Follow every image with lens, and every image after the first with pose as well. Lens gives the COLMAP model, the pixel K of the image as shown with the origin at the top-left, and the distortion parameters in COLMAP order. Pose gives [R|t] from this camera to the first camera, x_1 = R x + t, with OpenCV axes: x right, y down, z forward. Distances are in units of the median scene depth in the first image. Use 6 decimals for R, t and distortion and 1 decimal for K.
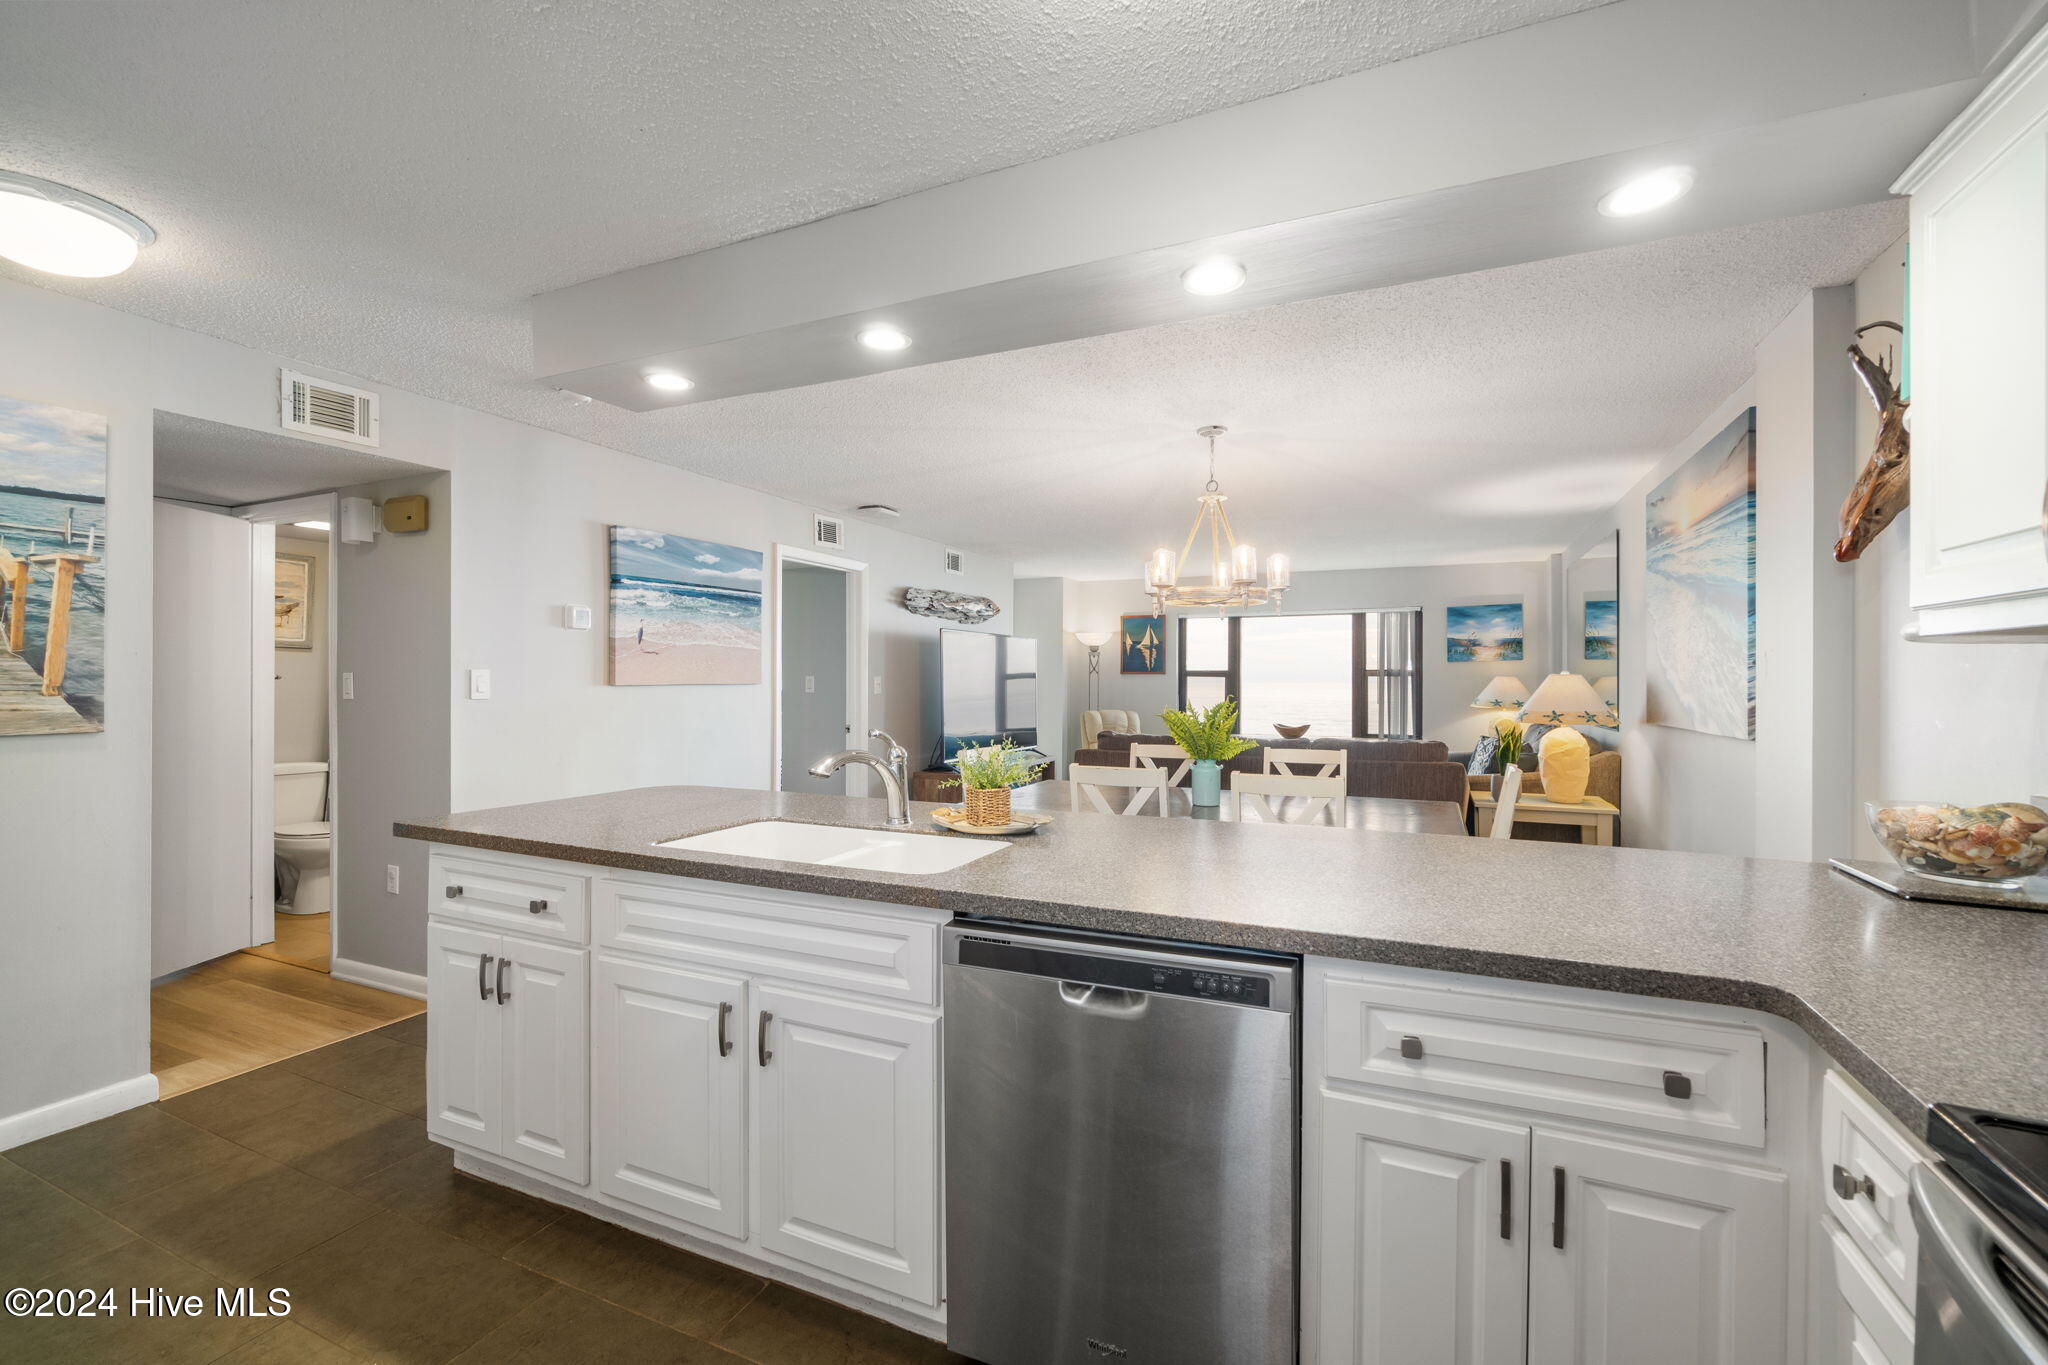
lens RADIAL K [[890.4, 0, 1026.8], [0, 890.4, 681.5], [0, 0, 1]] dist [-0.008976, 0.000190]
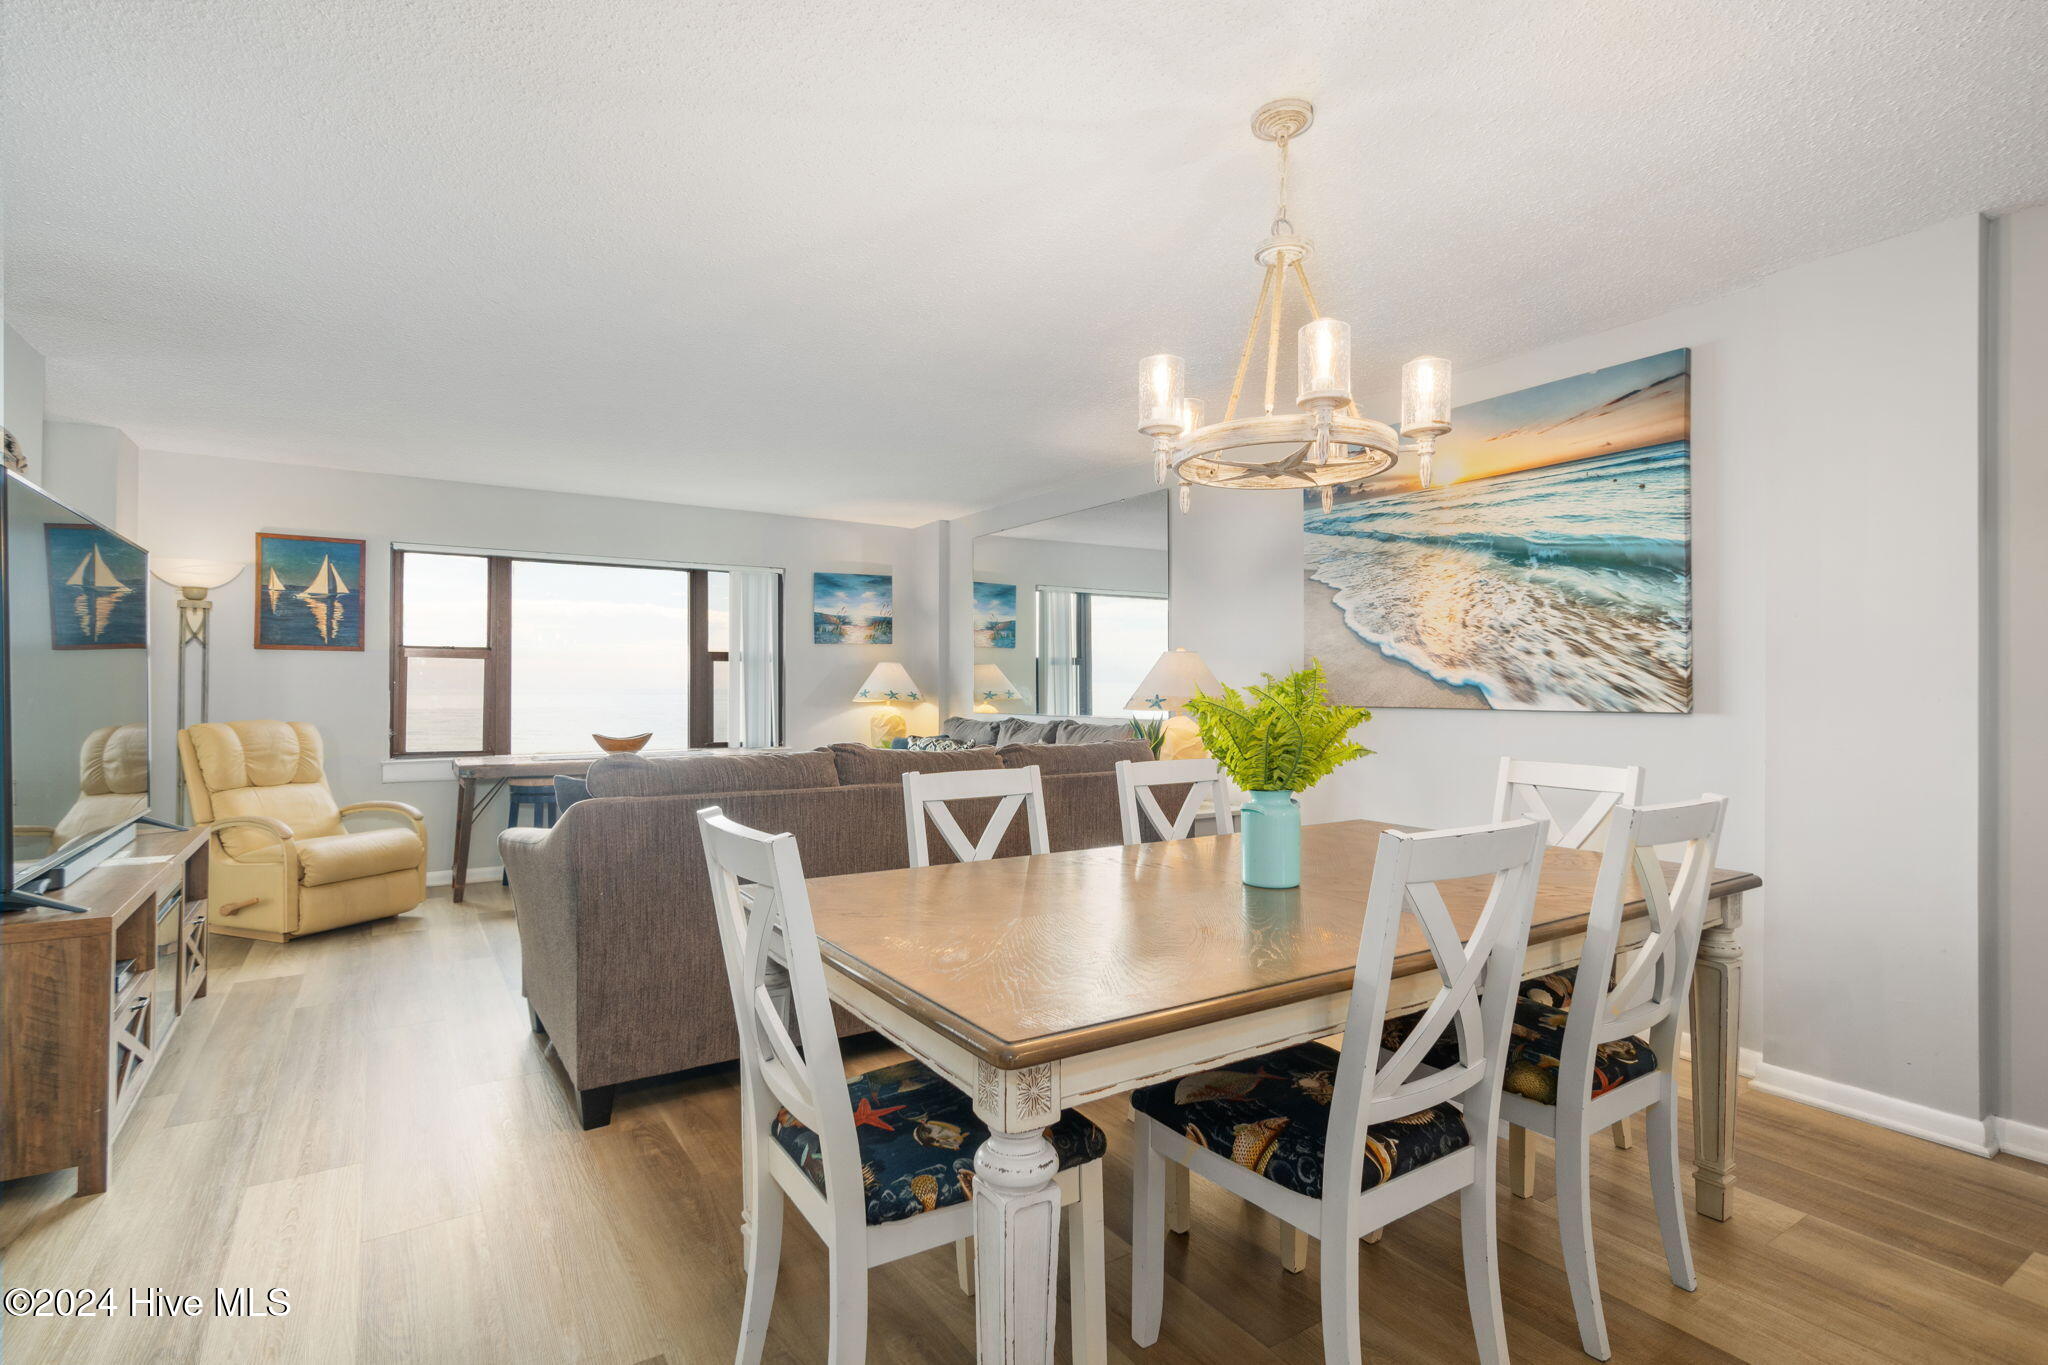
lens RADIAL K [[989.0, 0, 1020.4], [0, 989.0, 681.7], [0, 0, 1]] dist [-0.003128, -0.002116]
pose [[0.538681, 0.004504, 0.842498, -0.153032], [-0.000960, 0.999988, -0.004733, 0.015061], [-0.842509, 0.001741, 0.538679, 0.389783]]
